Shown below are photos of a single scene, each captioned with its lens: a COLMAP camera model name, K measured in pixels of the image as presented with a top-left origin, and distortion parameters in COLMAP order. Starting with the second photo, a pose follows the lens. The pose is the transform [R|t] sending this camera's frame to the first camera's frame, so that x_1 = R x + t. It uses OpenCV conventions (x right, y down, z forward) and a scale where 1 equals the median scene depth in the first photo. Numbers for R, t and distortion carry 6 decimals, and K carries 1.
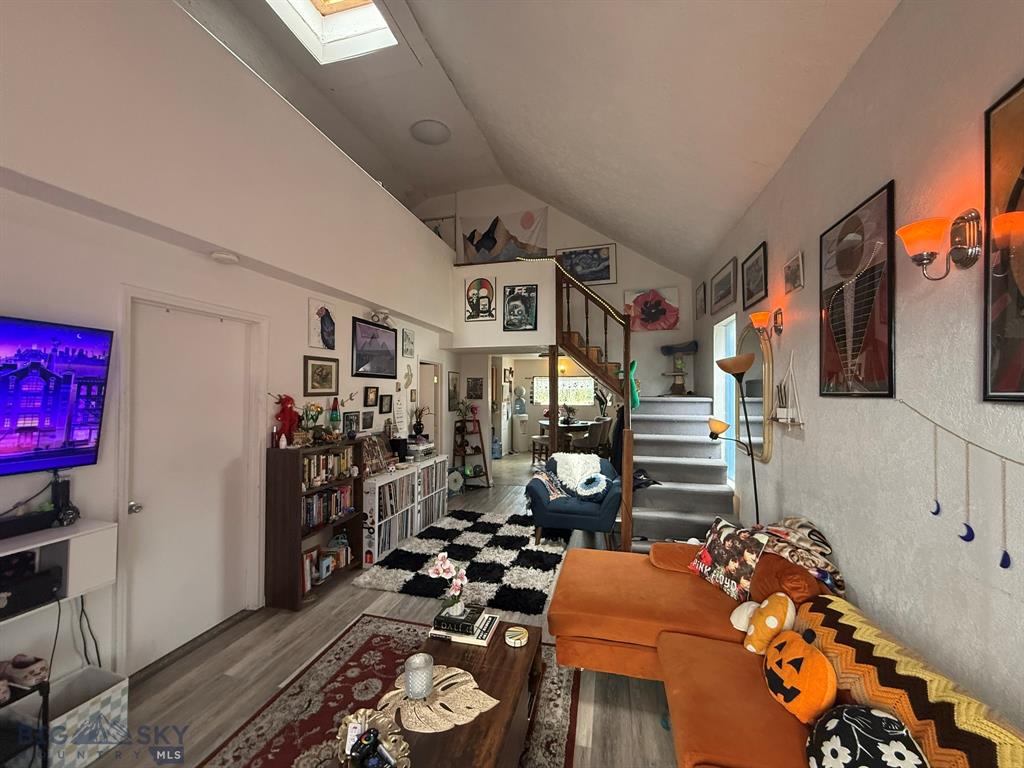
lens RADIAL K [[409.1, 0, 512.0], [0, 409.1, 384.0], [0, 0, 1]] dist [-0.000939, 0.000256]
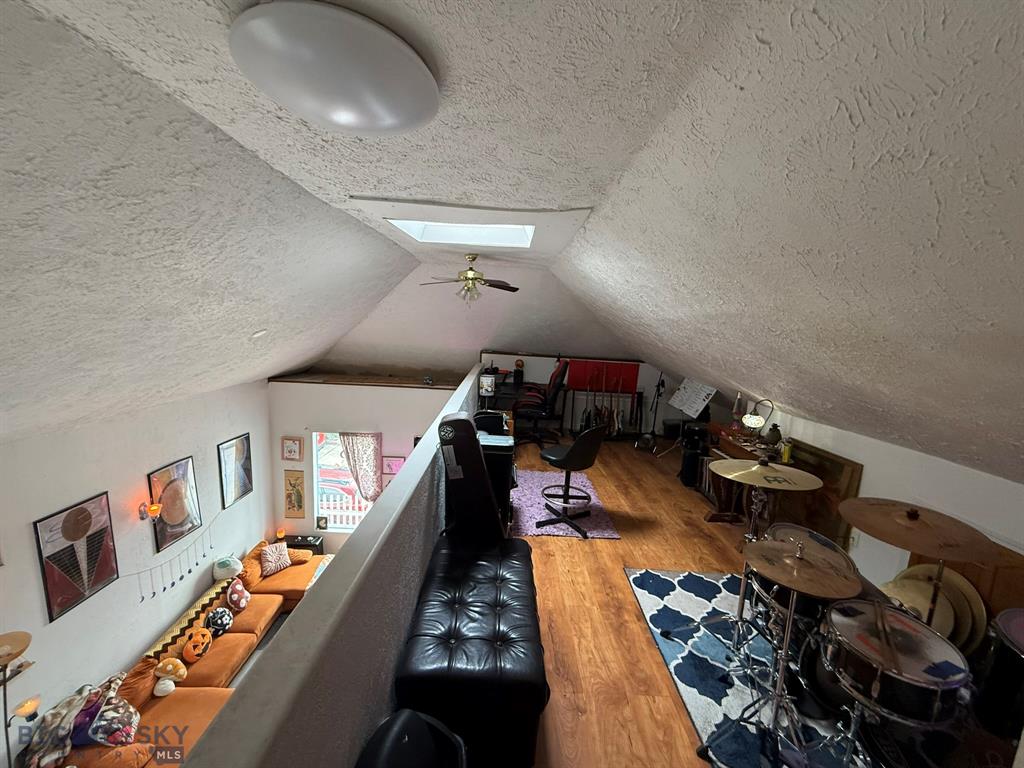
lens RADIAL K [[409.1, 0, 512.0], [0, 409.1, 384.0], [0, 0, 1]] dist [-0.000939, 0.000256]
pose [[-0.967402, -0.005243, -0.253190, -0.503242], [-0.040988, 0.989845, 0.136111, -1.117865], [0.249905, 0.142051, -0.957794, 2.746161]]
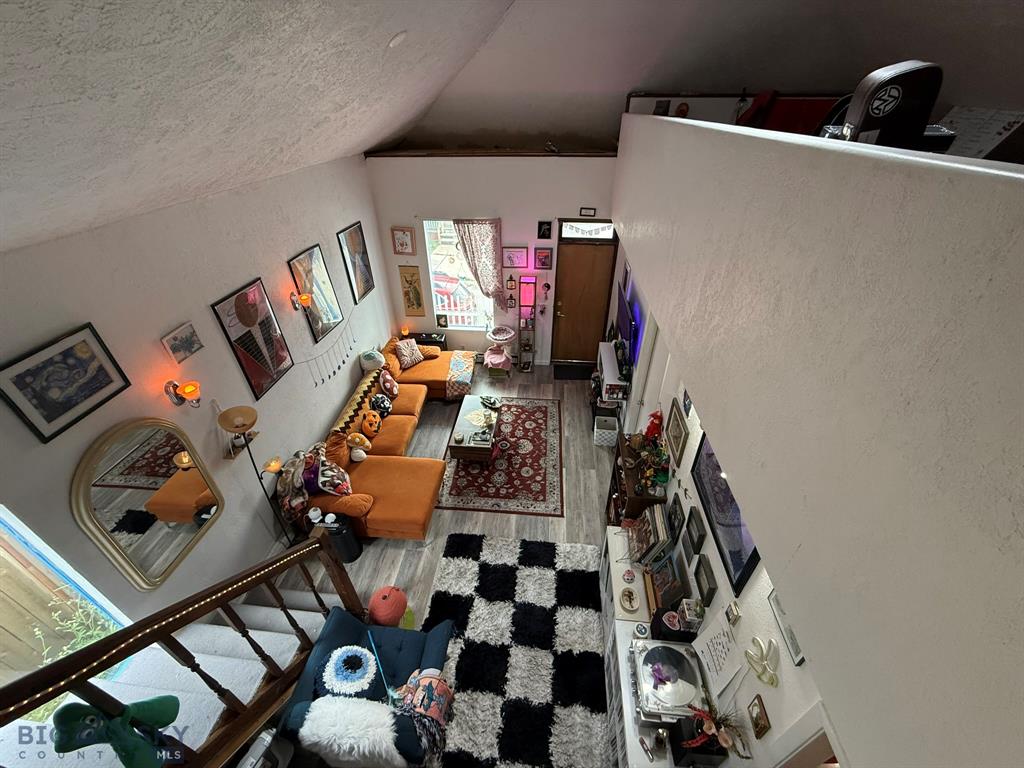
lens RADIAL K [[409.1, 0, 512.0], [0, 409.1, 384.0], [0, 0, 1]] dist [-0.000939, 0.000256]
pose [[-0.989312, 0.094101, -0.111382, -0.051352], [0.016935, 0.832865, 0.553218, -0.886294], [0.144824, 0.545419, -0.825557, 2.419837]]
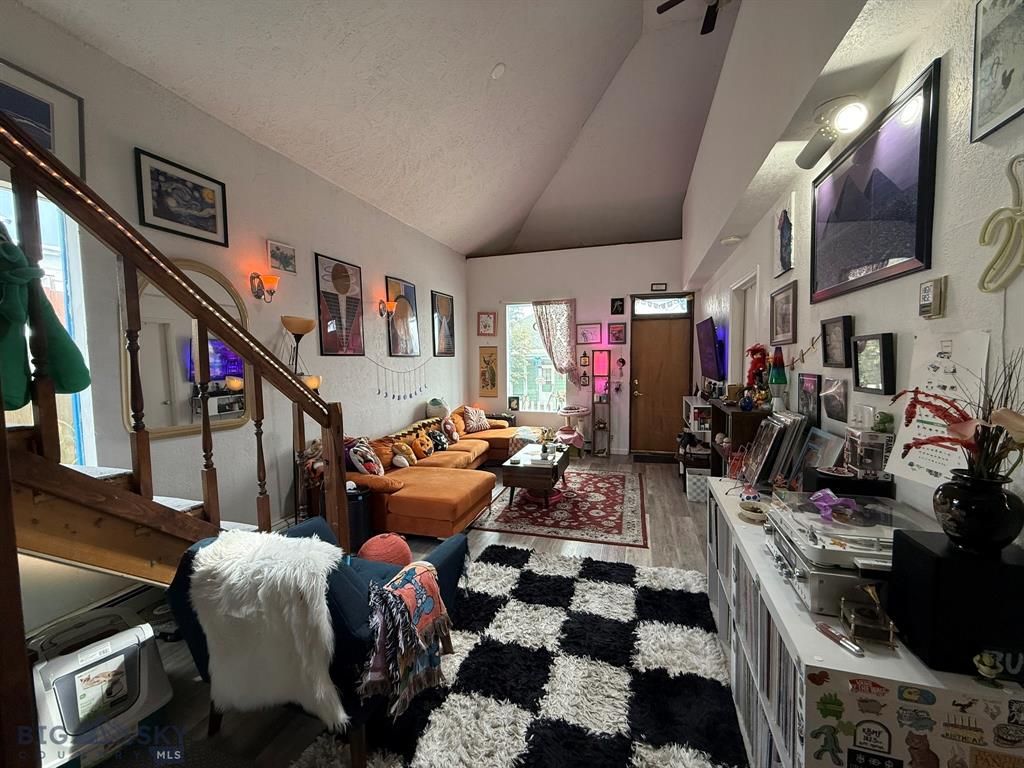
lens RADIAL K [[409.1, 0, 512.0], [0, 409.1, 384.0], [0, 0, 1]] dist [-0.000939, 0.000256]
pose [[-0.998134, 0.013022, 0.059654, -0.086155], [0.015351, 0.999131, 0.038759, 0.091100], [-0.059098, 0.039602, -0.997466, 2.565018]]
